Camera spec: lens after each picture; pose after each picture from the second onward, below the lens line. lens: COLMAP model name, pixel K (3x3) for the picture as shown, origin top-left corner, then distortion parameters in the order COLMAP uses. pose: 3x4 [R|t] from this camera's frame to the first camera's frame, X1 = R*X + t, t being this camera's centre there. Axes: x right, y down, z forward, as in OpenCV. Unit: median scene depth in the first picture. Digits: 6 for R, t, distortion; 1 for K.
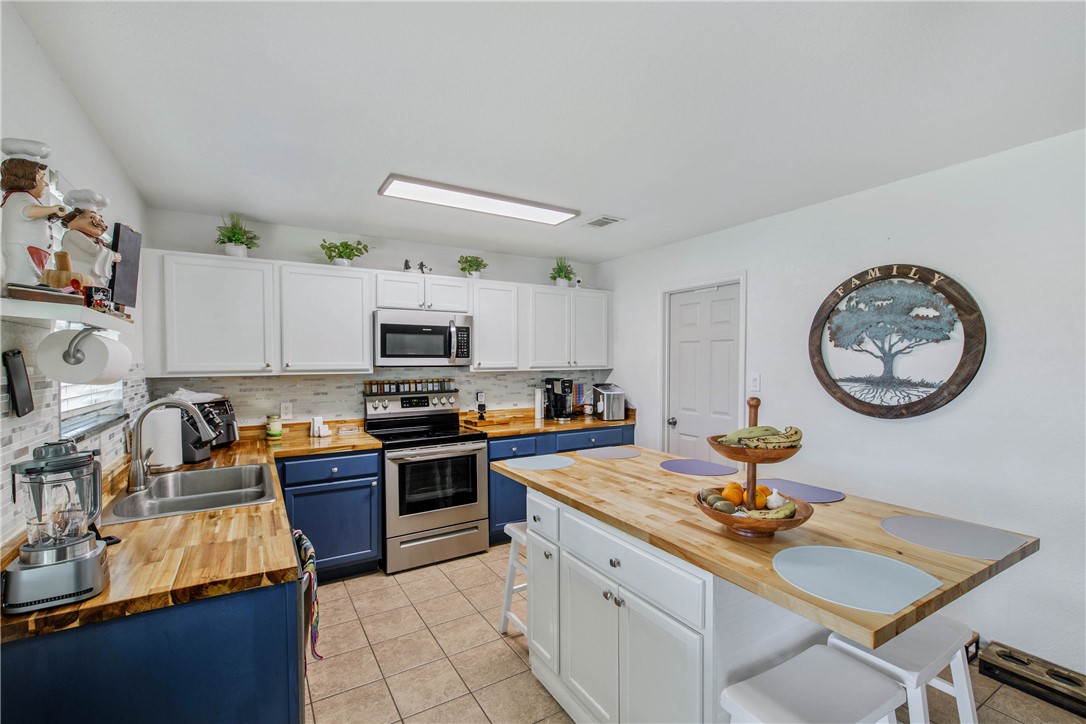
lens RADIAL K [[476.3, 0, 539.6], [0, 476.3, 374.0], [0, 0, 1]] dist [0.001584, -0.000010]
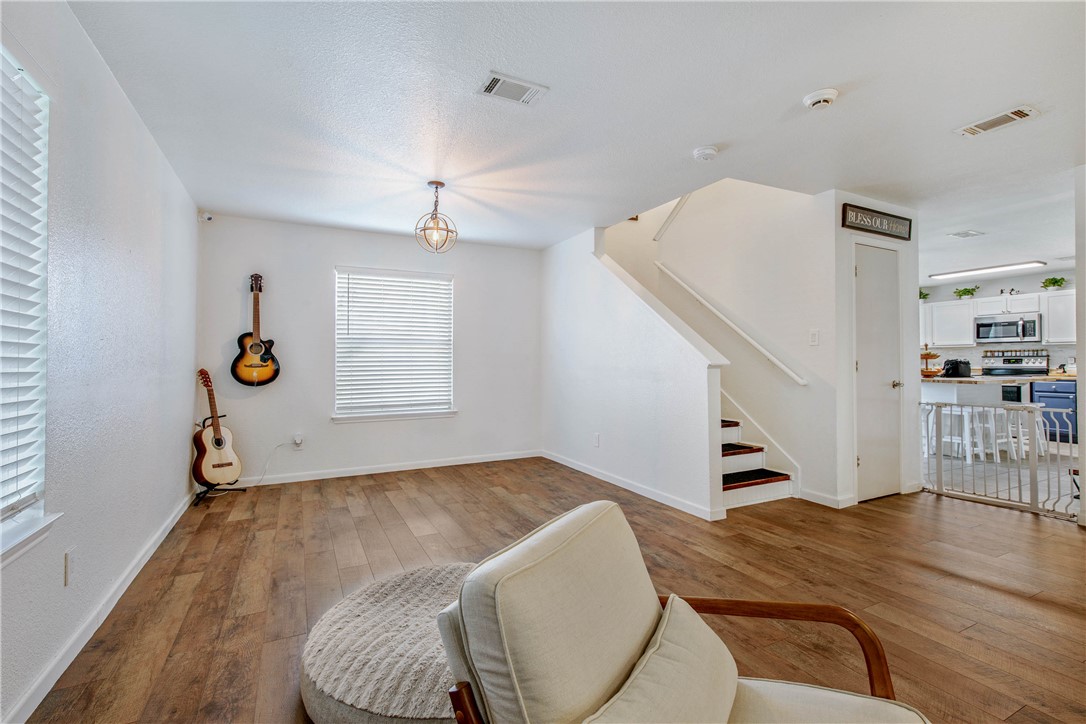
lens RADIAL K [[480.0, 0, 547.4], [0, 480.0, 356.2], [0, 0, 1]] dist [0.004613, 0.000714]
pose [[-0.068456, -0.008298, -0.997620, 1.819769], [-0.022686, 0.999720, -0.006759, 0.095071], [0.997396, 0.022169, -0.068625, -0.737630]]
